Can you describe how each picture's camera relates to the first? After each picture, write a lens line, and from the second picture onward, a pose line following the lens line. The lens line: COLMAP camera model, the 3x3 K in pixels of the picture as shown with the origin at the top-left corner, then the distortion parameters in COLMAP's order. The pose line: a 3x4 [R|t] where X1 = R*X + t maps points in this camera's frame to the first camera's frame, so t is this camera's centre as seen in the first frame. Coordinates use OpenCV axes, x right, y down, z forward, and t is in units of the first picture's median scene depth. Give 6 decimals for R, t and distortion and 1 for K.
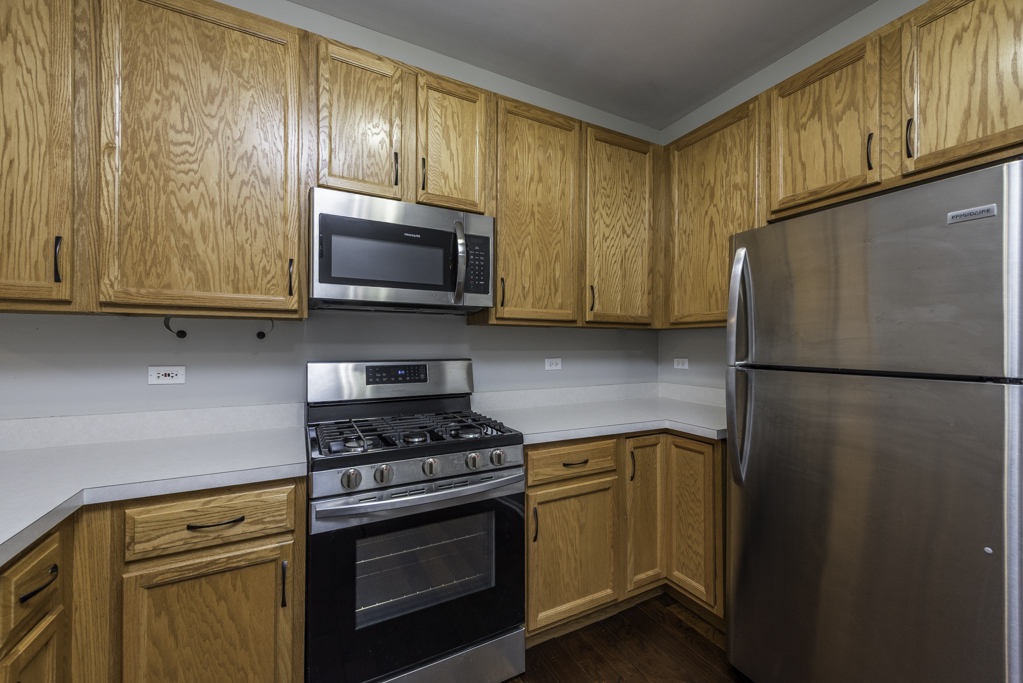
lens RADIAL K [[414.7, 0, 530.4], [0, 414.7, 341.1], [0, 0, 1]] dist [0.002065, -0.000334]
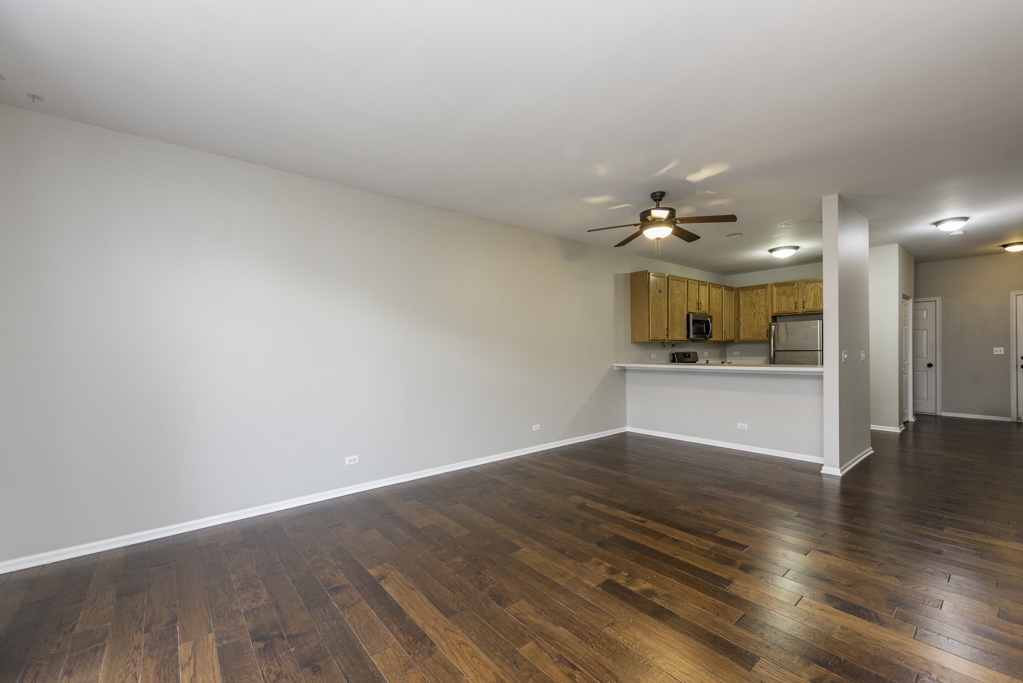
lens RADIAL K [[424.7, 0, 504.4], [0, 424.7, 352.5], [0, 0, 1]] dist [0.002260, -0.000001]
pose [[0.984223, -0.016934, 0.176120, -2.850133], [0.014494, 0.999780, 0.015132, -0.034114], [-0.176338, -0.012340, 0.984252, -2.743626]]
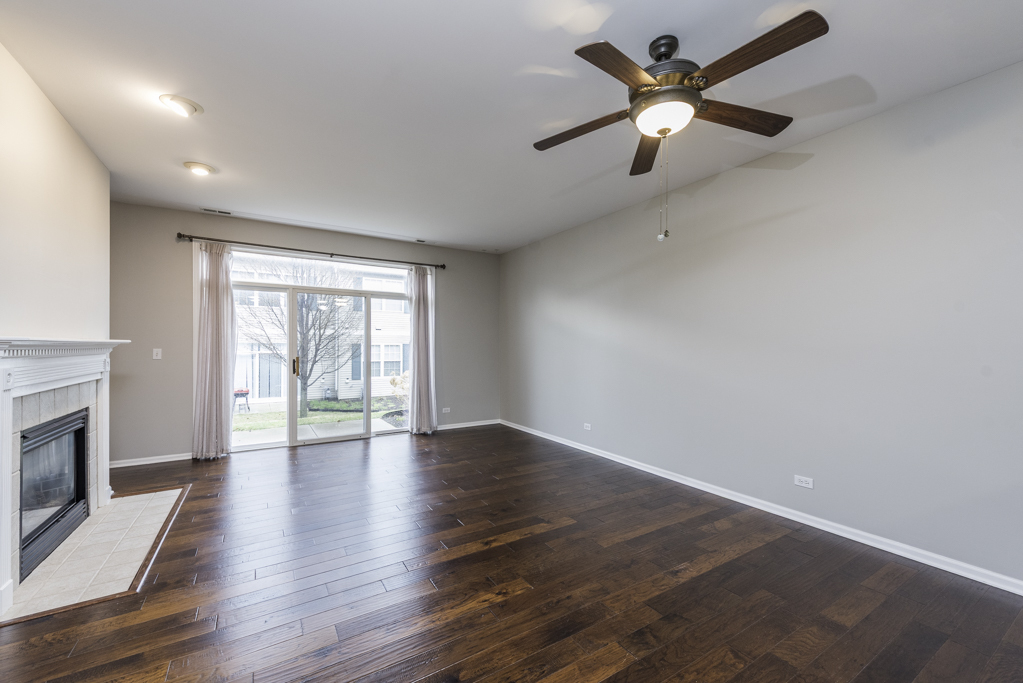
lens RADIAL K [[397.9, 0, 511.5], [0, 397.9, 341.5], [0, 0, 1]] dist [0.000600, -0.000086]
pose [[0.053940, -0.012806, -0.998462, -0.535752], [0.005470, 0.999907, -0.012529, -0.006563], [0.998529, -0.004785, 0.054005, -1.097104]]
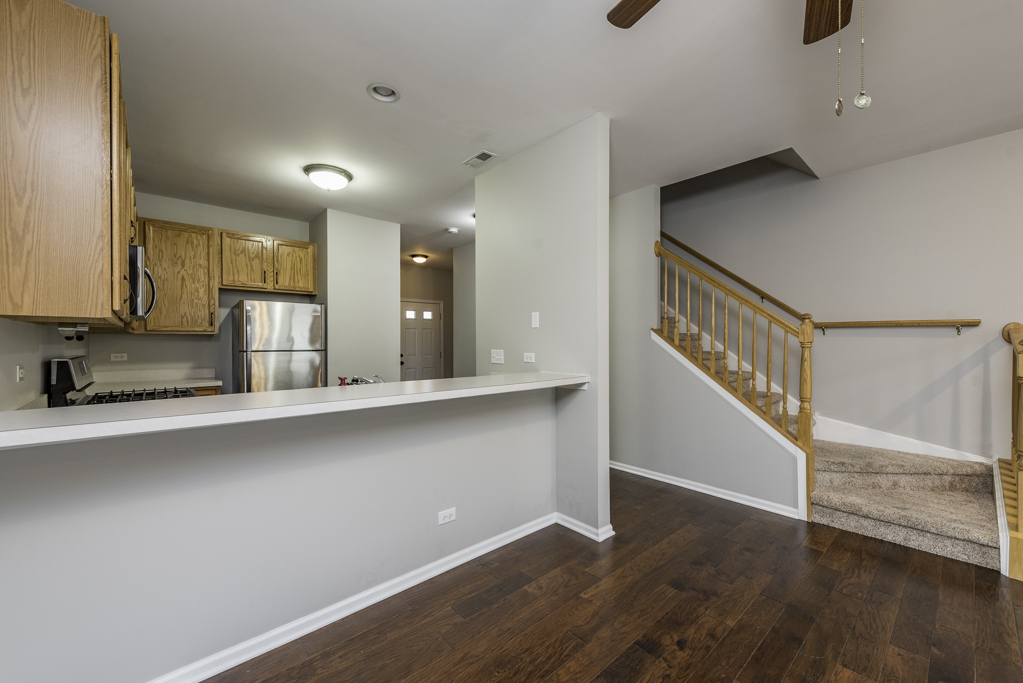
lens RADIAL K [[407.3, 0, 525.8], [0, 407.3, 341.1], [0, 0, 1]] dist [0.002927, -0.000027]
pose [[-0.239892, 0.000027, 0.970800, -2.033673], [-0.005355, 0.999985, -0.001351, -0.009756], [-0.970785, -0.005523, -0.239888, -0.078955]]
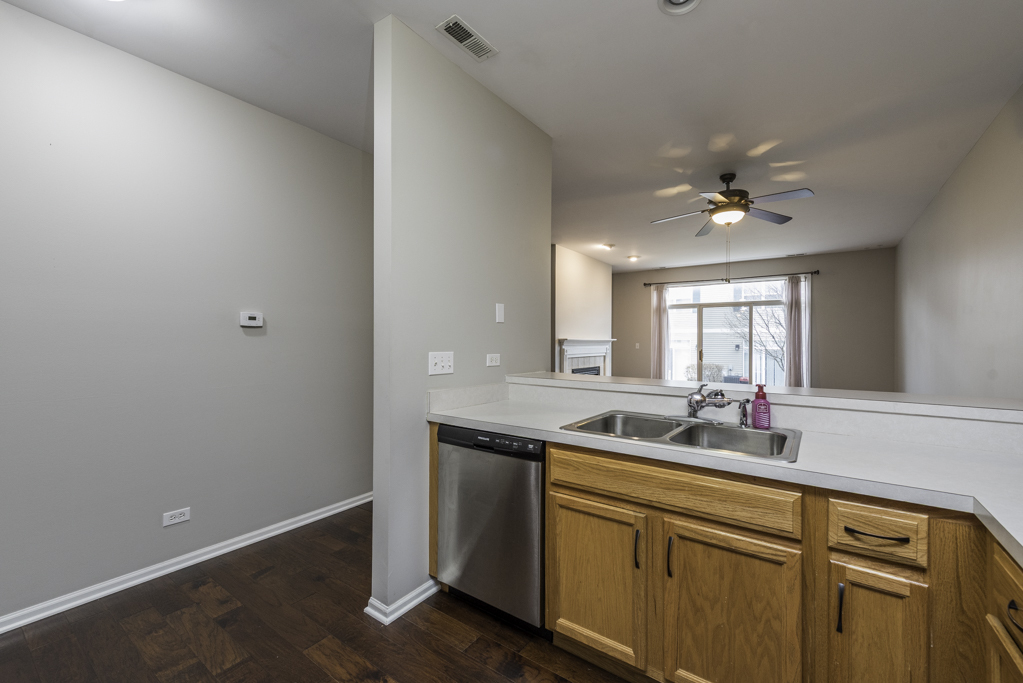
lens RADIAL K [[399.4, 0, 545.9], [0, 399.4, 343.6], [0, 0, 1]] dist [0.001443, -0.000032]
pose [[-0.891863, -0.003128, -0.452295, 0.126217], [-0.002994, 0.999995, -0.001011, 0.006929], [0.452296, 0.000452, -0.891868, 0.779339]]
